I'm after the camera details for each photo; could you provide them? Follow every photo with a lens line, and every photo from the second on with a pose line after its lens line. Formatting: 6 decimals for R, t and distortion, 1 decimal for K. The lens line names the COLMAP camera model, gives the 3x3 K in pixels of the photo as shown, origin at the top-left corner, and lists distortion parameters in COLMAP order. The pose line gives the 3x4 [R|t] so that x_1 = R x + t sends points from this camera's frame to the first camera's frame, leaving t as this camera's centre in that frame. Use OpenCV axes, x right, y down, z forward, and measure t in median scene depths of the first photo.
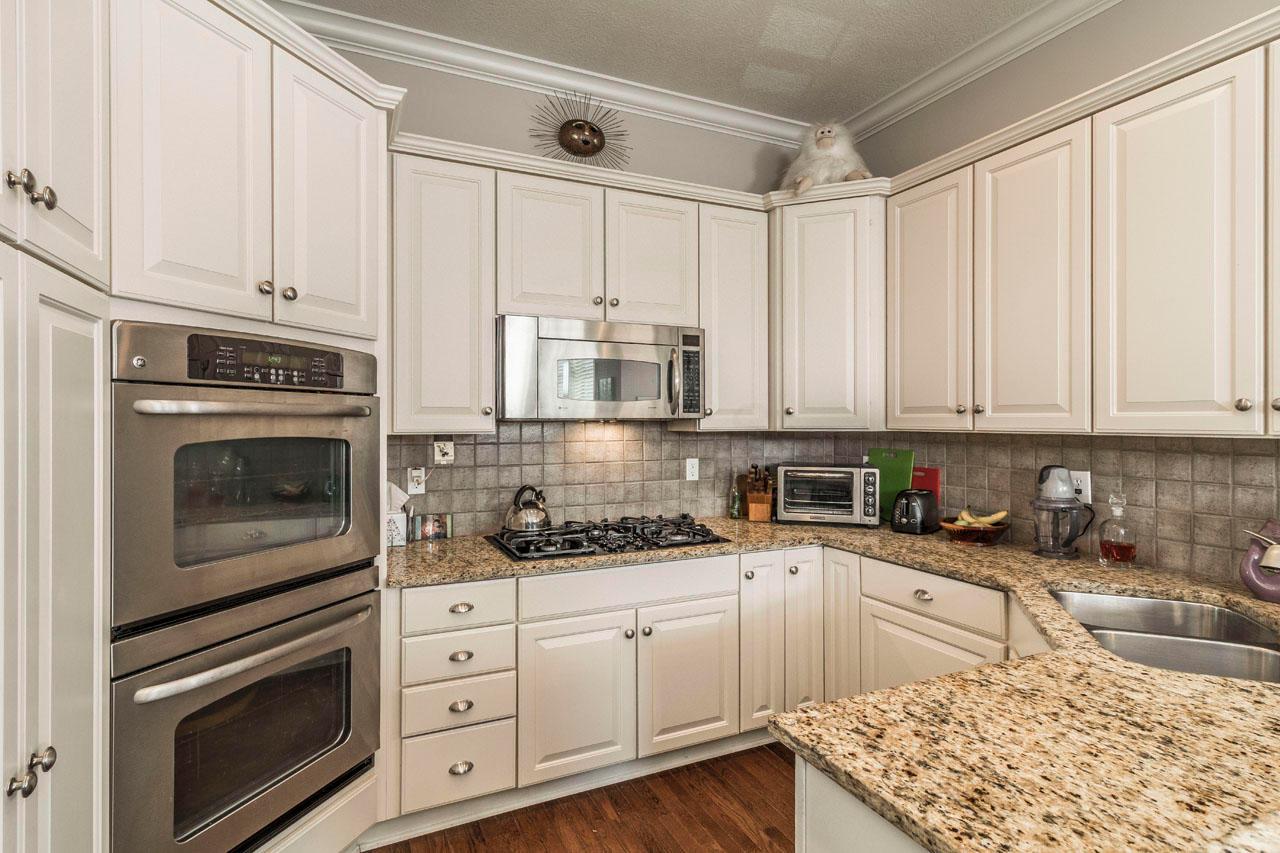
lens RADIAL K [[617.7, 0, 646.7], [0, 617.7, 422.4], [0, 0, 1]] dist [0.016183, 0.001309]
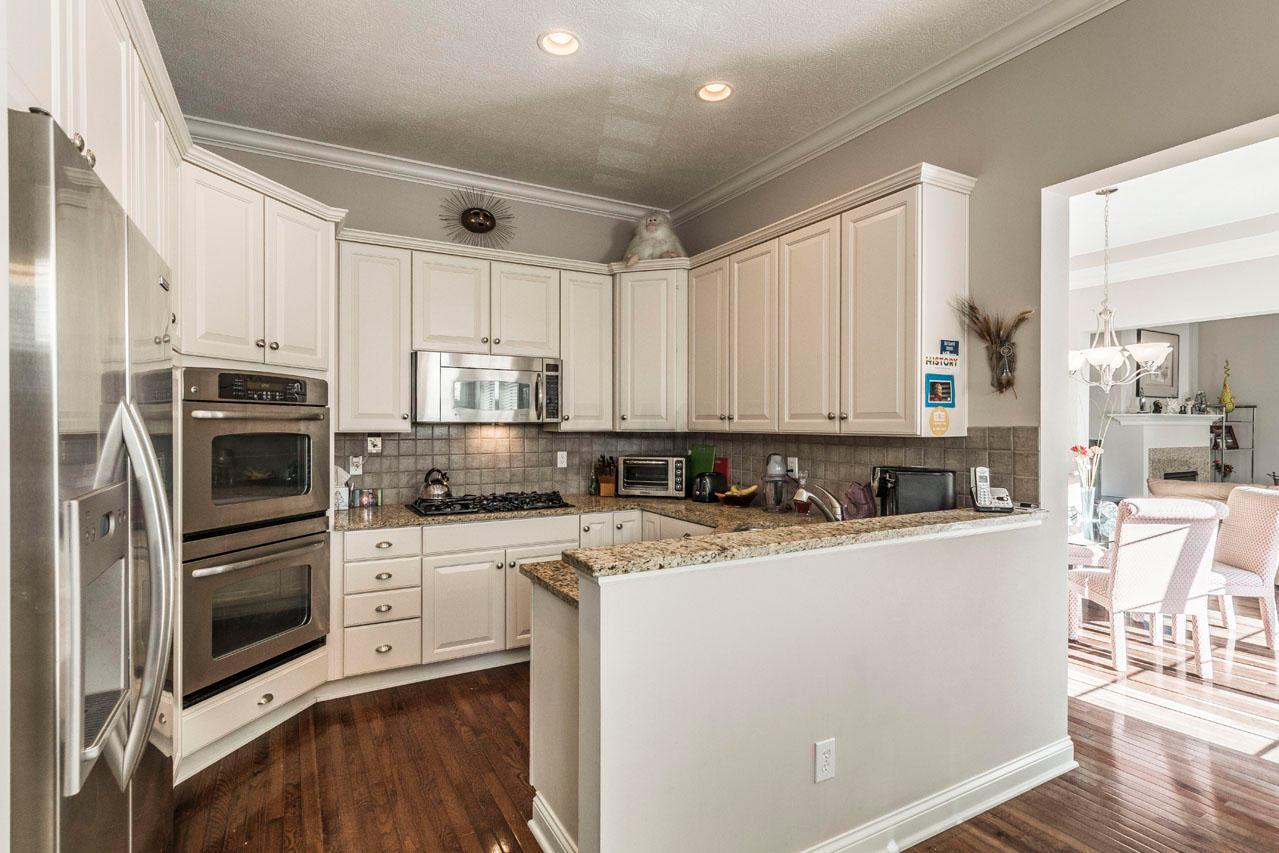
lens RADIAL K [[617.2, 0, 629.9], [0, 617.2, 429.6], [0, 0, 1]] dist [0.016183, 0.001309]
pose [[0.998952, 0.004245, 0.045565, 0.207776], [-0.004529, 0.999971, 0.006133, 0.001105], [-0.045538, -0.006333, 0.998943, -0.486529]]
